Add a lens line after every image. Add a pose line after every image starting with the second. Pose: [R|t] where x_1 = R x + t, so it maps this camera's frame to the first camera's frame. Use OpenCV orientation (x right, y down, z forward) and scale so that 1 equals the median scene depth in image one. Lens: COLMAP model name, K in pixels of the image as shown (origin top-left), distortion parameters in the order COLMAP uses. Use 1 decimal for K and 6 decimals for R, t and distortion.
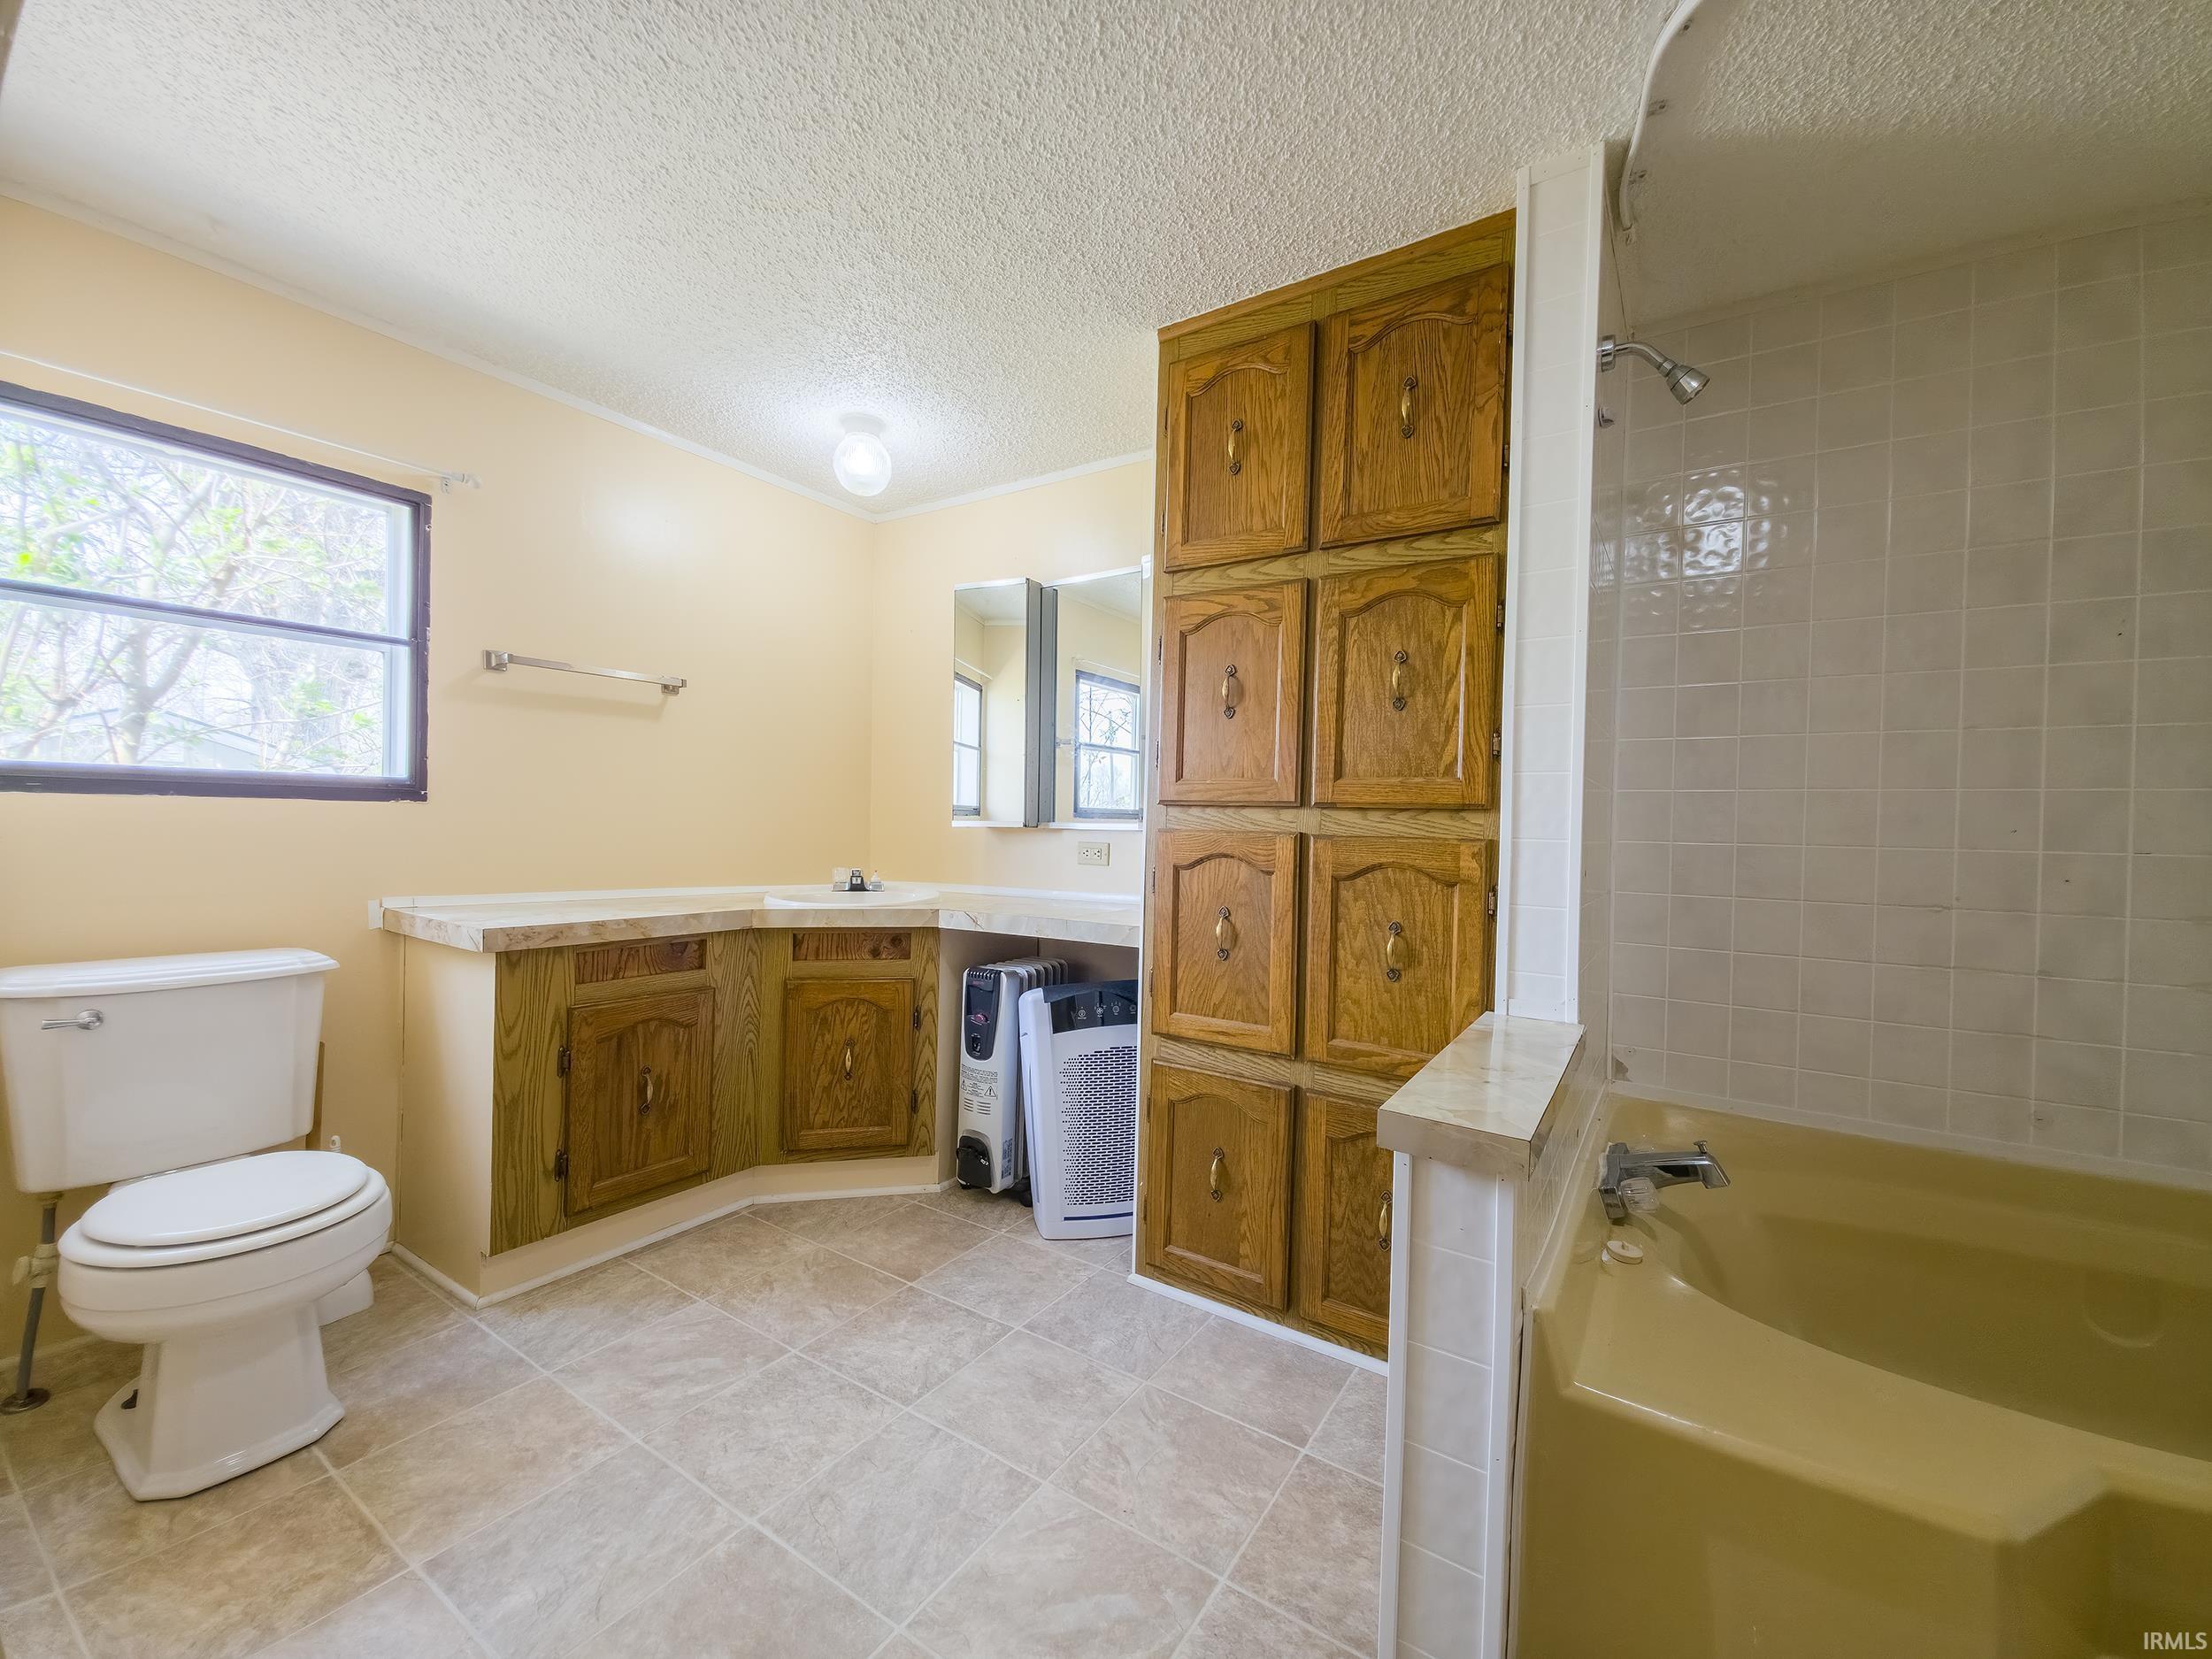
lens RADIAL K [[887.9, 0, 1104.3], [0, 887.9, 828.5], [0, 0, 1]] dist [-0.000629, -0.003155]
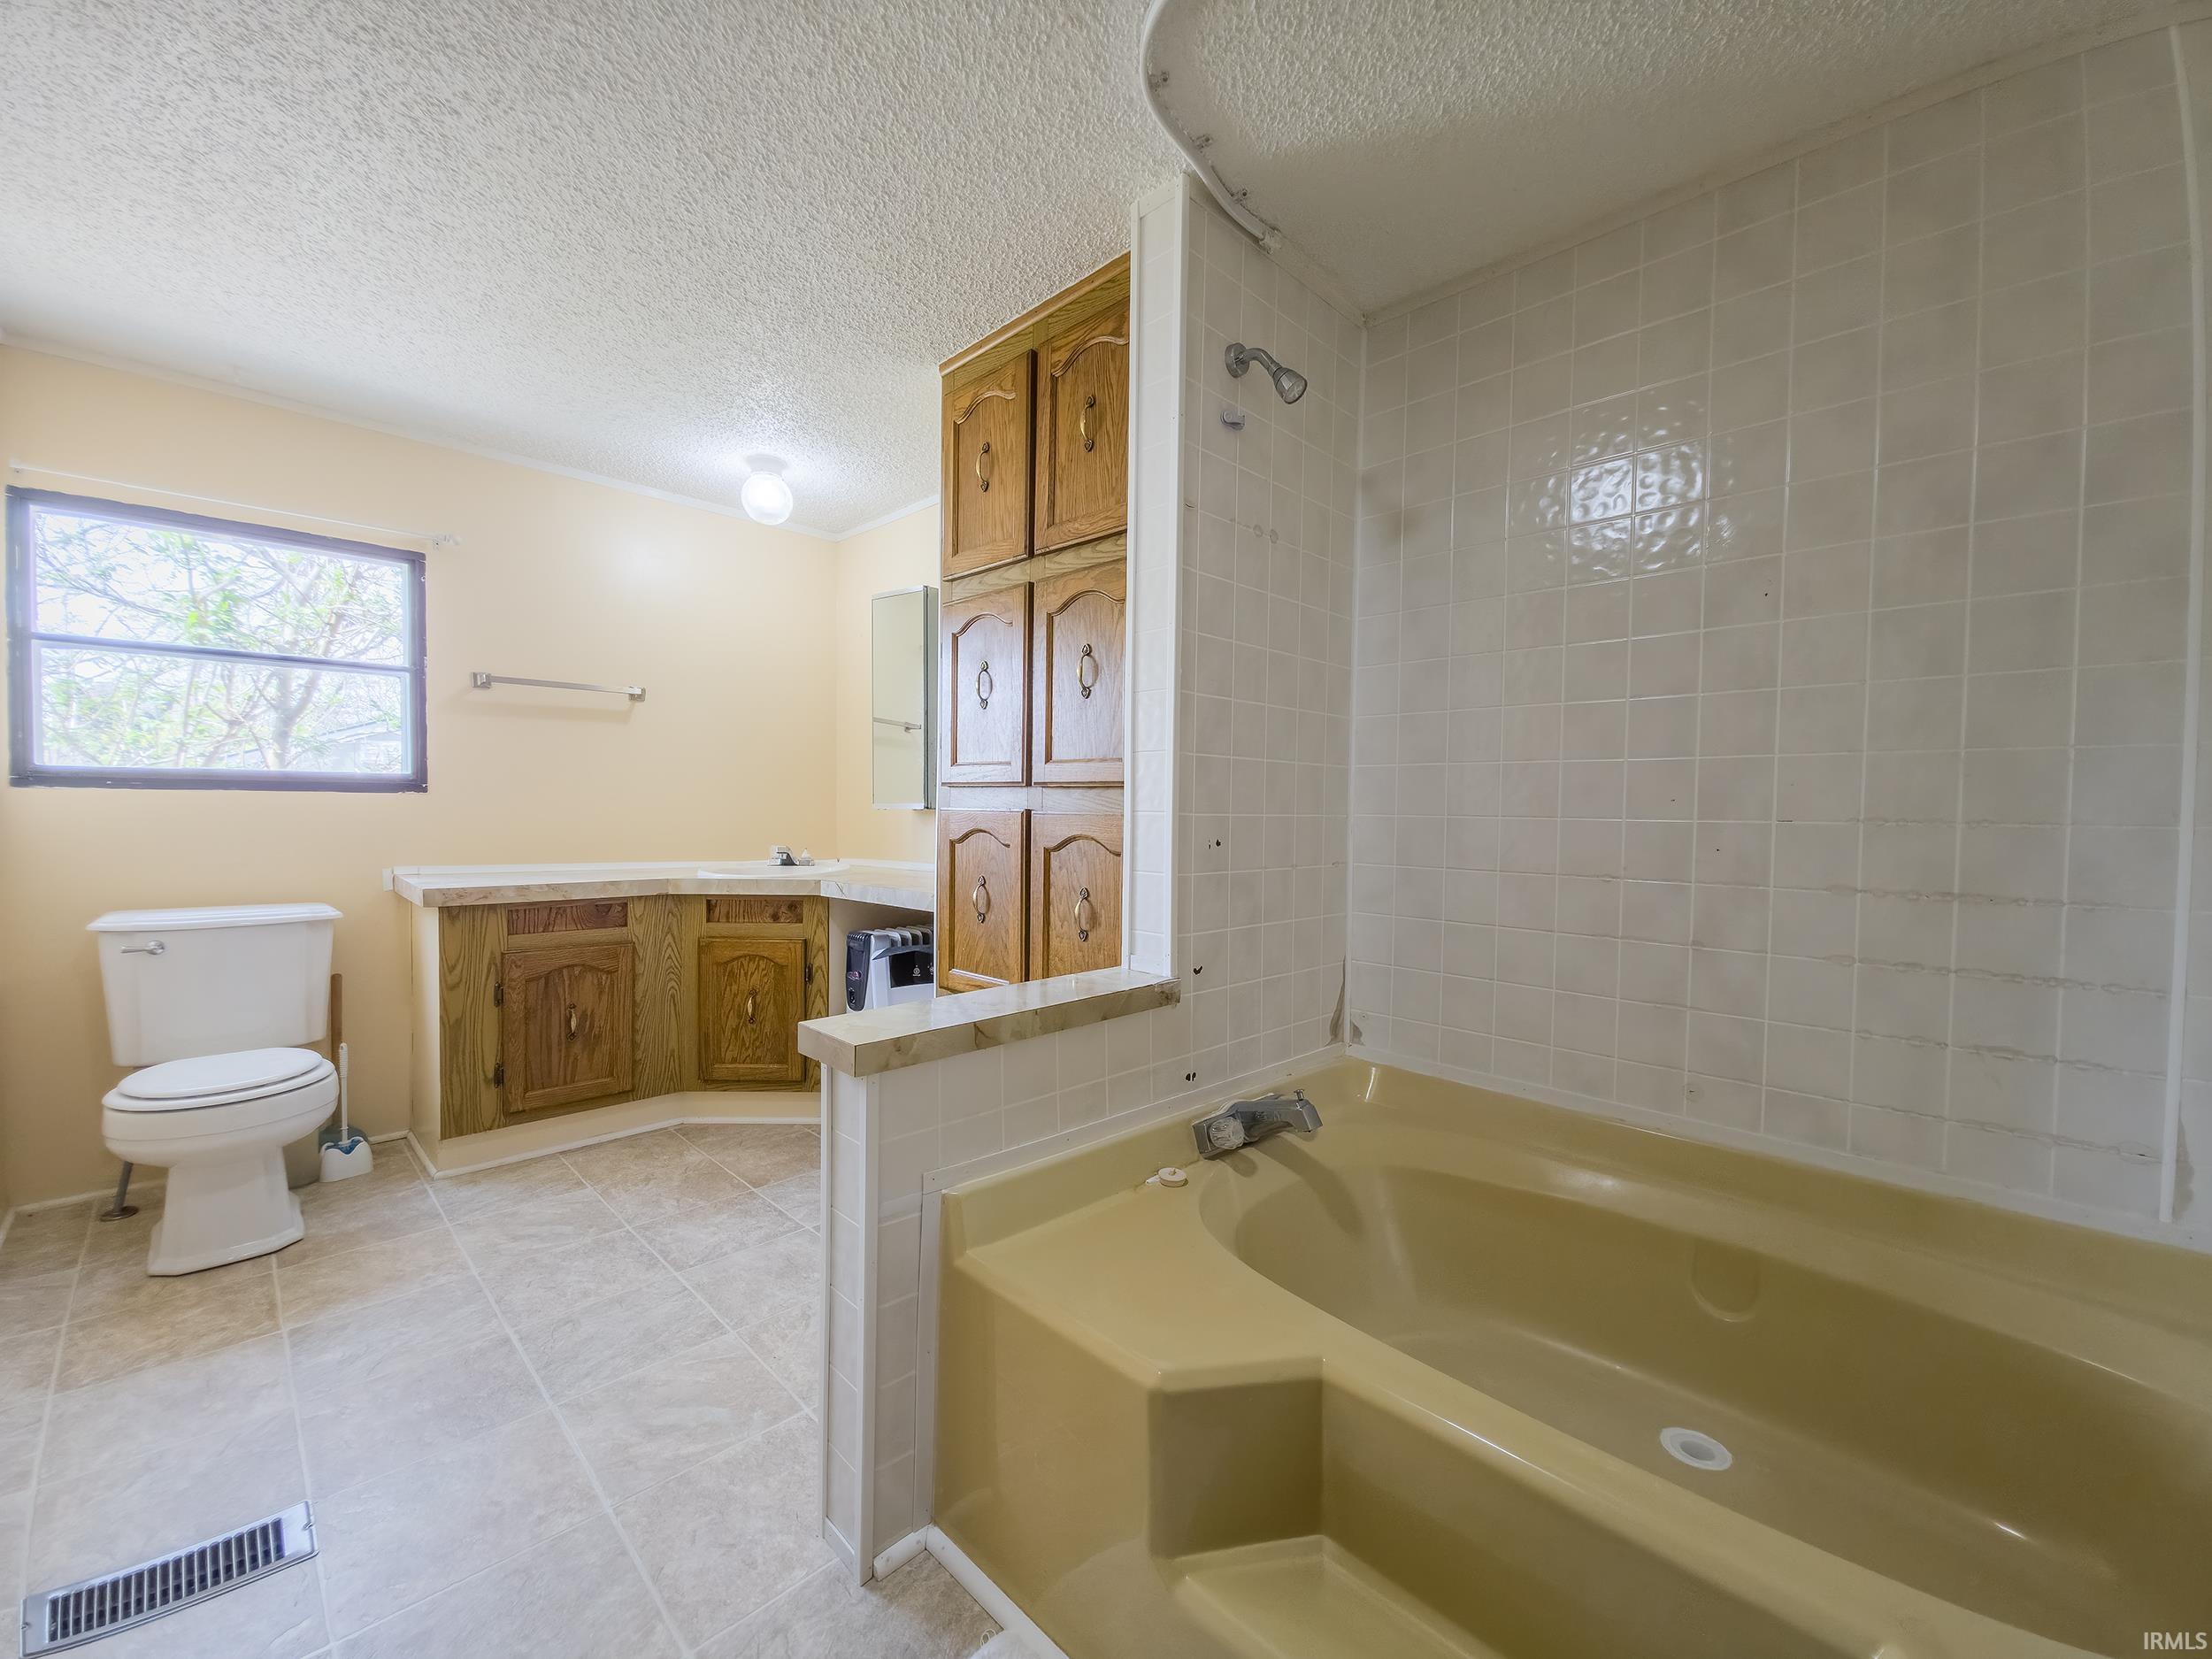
lens RADIAL K [[887.9, 0, 1118.5], [0, 887.9, 829.7], [0, 0, 1]] dist [-0.000629, -0.003155]
pose [[0.981177, -0.004924, -0.193050, 0.532311], [0.007786, 0.999871, 0.014066, 0.015120], [0.192956, -0.015304, 0.981088, -0.078960]]
